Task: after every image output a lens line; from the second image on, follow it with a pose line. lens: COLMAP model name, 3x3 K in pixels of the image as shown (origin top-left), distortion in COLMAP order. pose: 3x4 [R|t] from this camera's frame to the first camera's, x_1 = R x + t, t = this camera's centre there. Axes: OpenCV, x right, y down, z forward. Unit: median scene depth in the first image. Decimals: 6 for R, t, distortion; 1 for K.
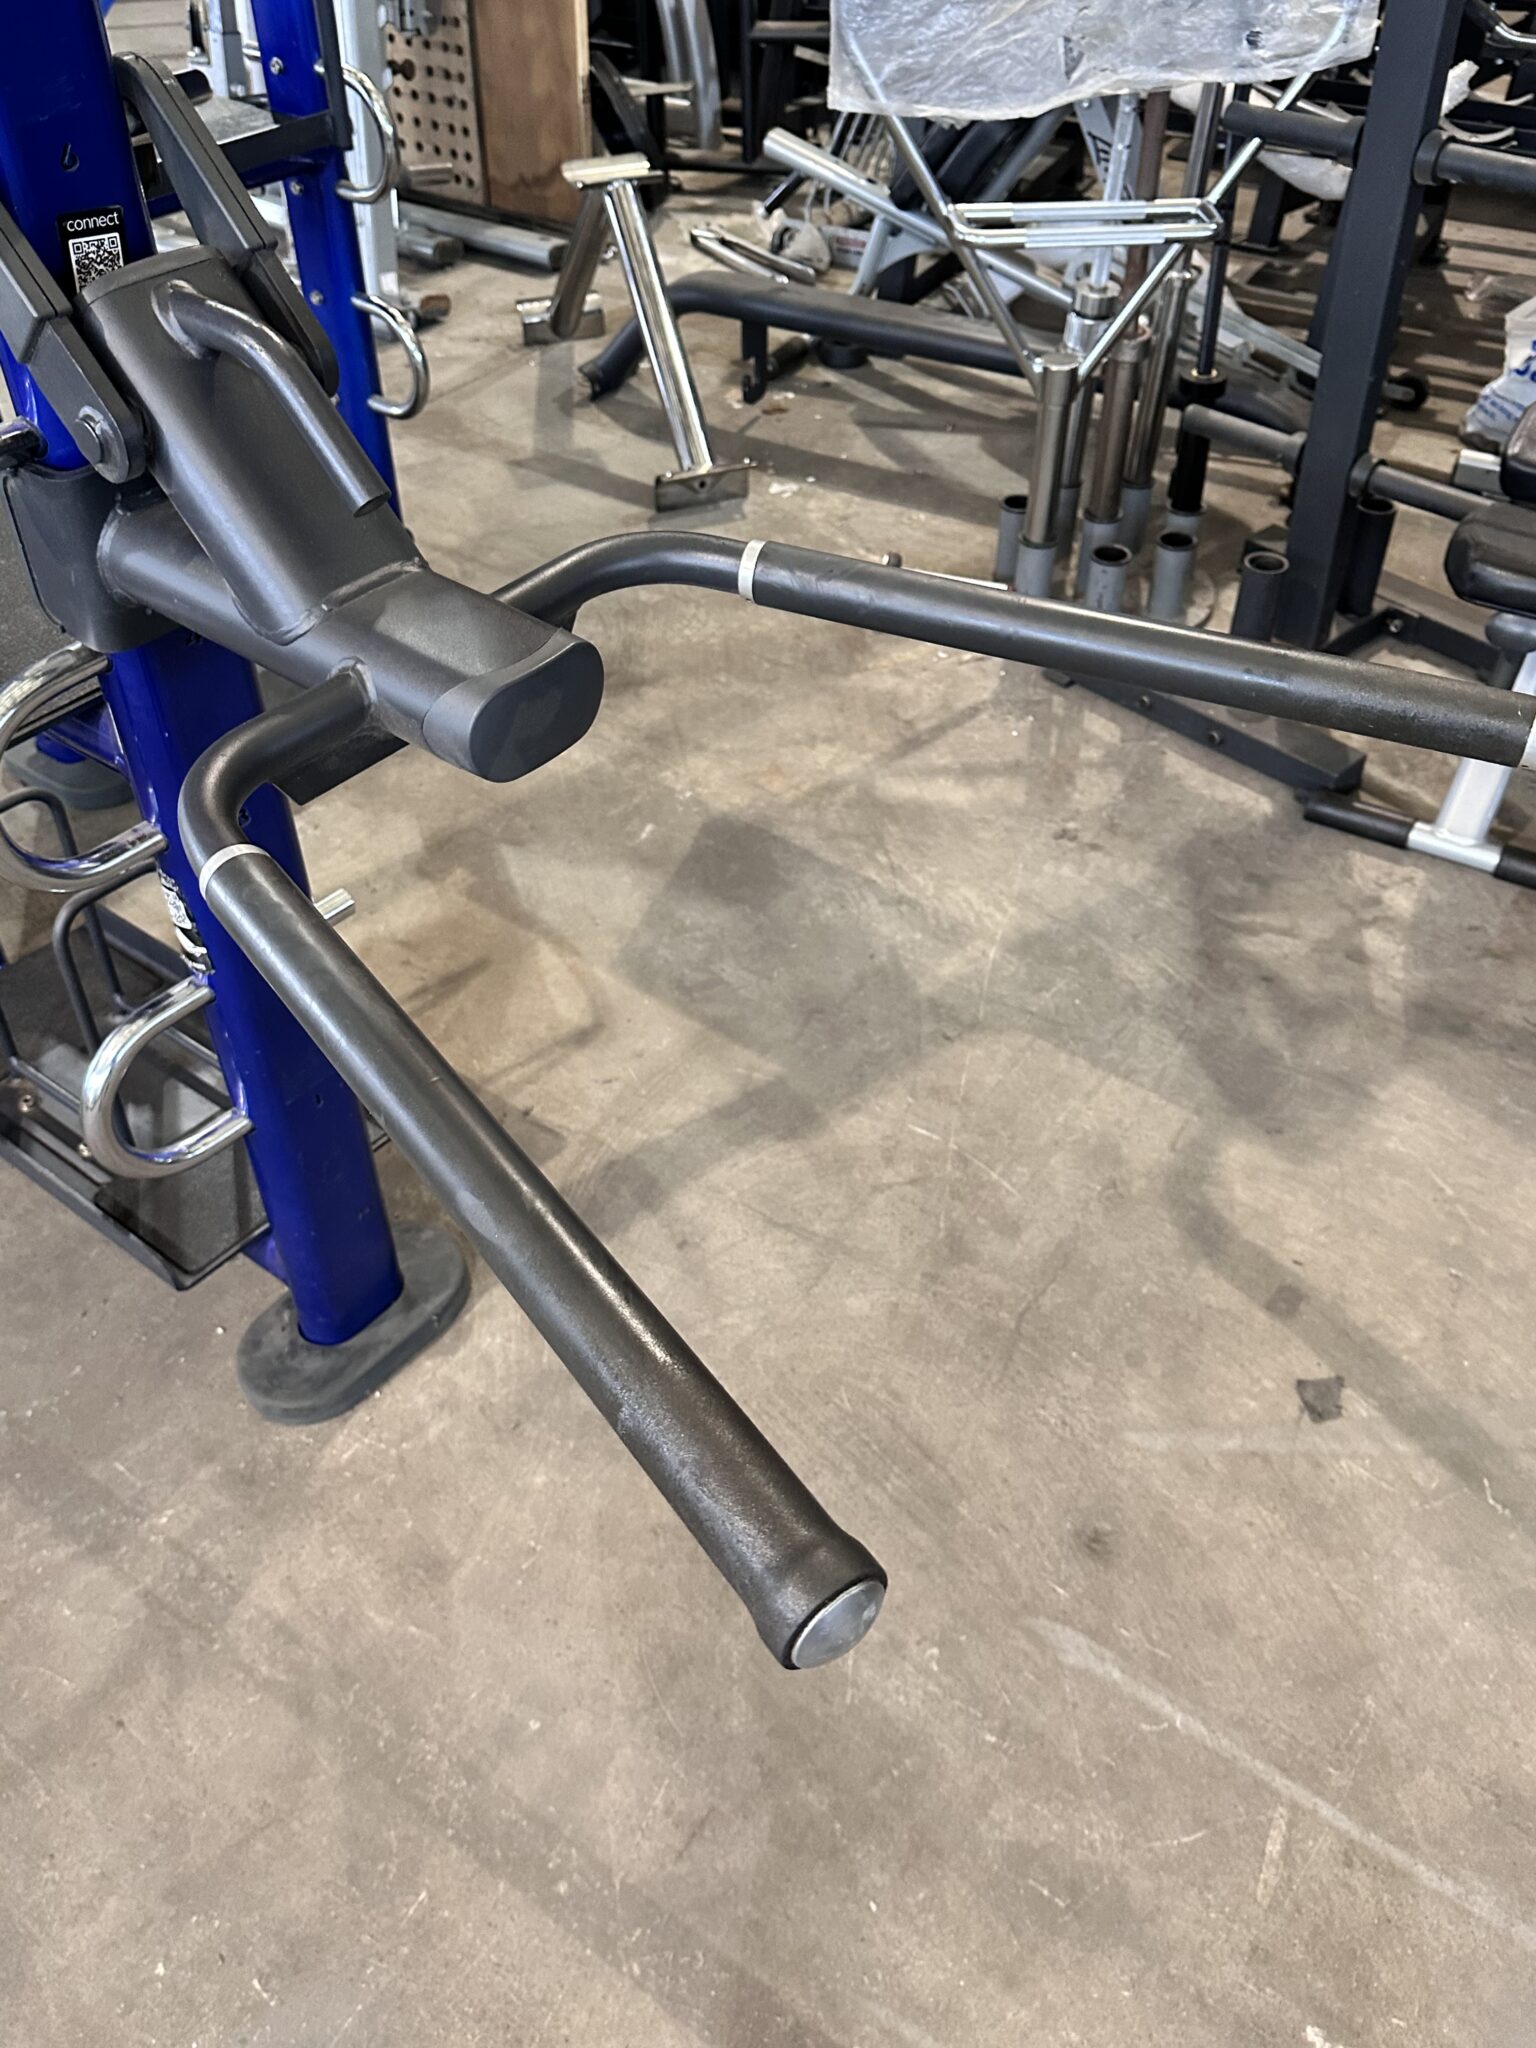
lens RADIAL K [[1667.7, 0, 768.7], [0, 1667.7, 1015.1], [0, 0, 1]] dist [0.139931, -0.232749]
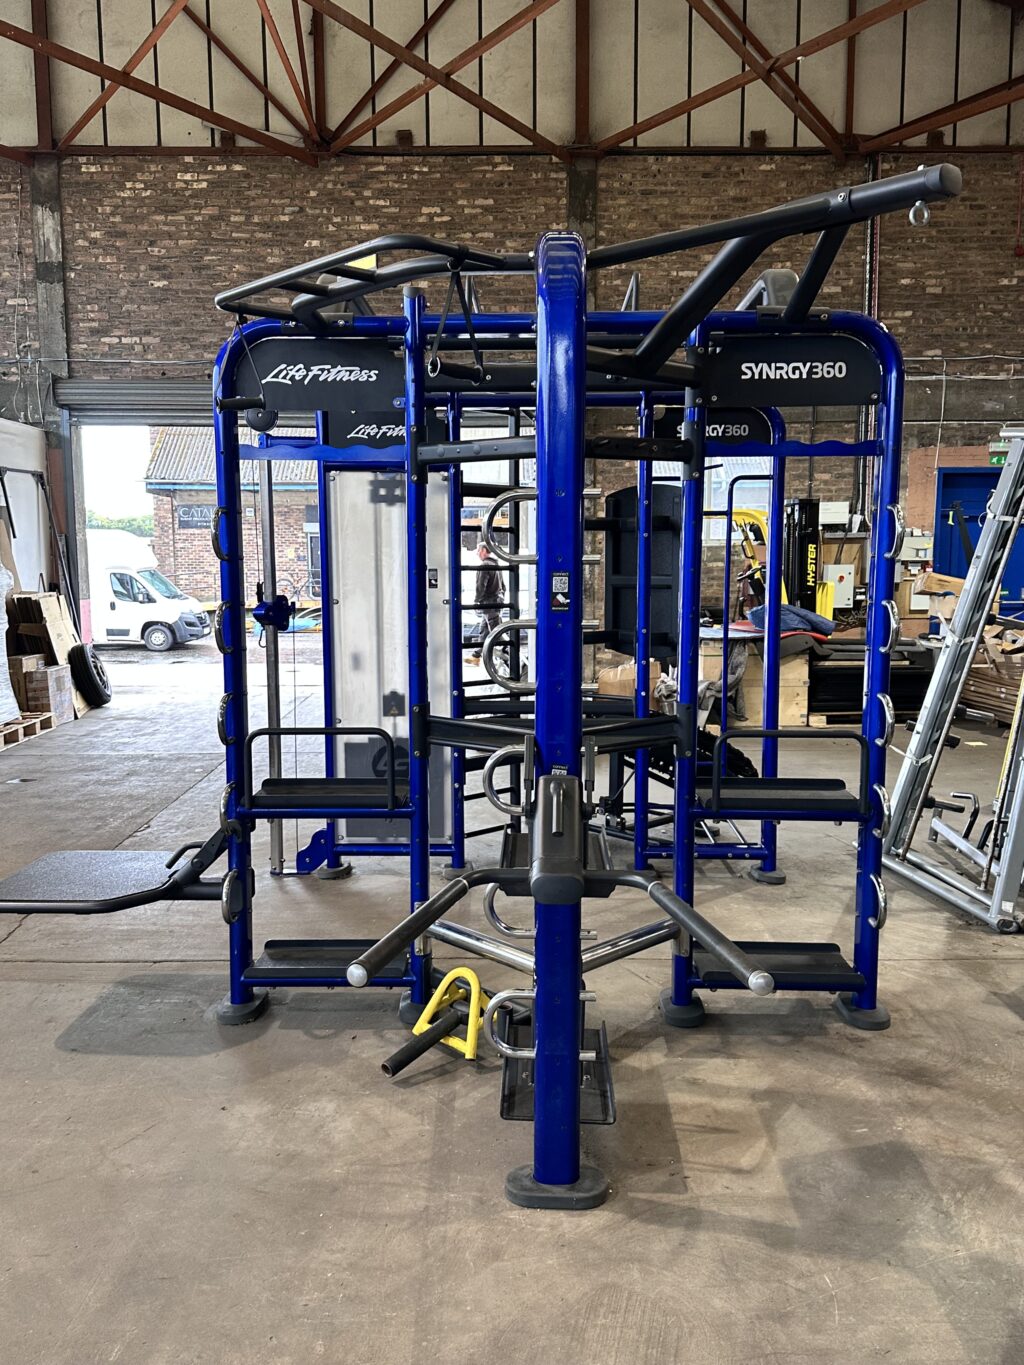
lens RADIAL K [[1077.5, 0, 503.6], [0, 1077.5, 683.1], [0, 0, 1]] dist [0.122112, -0.220352]
pose [[0.574944, 0.088129, -0.813433, 0.774926], [-0.547442, 0.780296, -0.302399, 0.110667], [0.608069, 0.619169, 0.496872, -0.231743]]
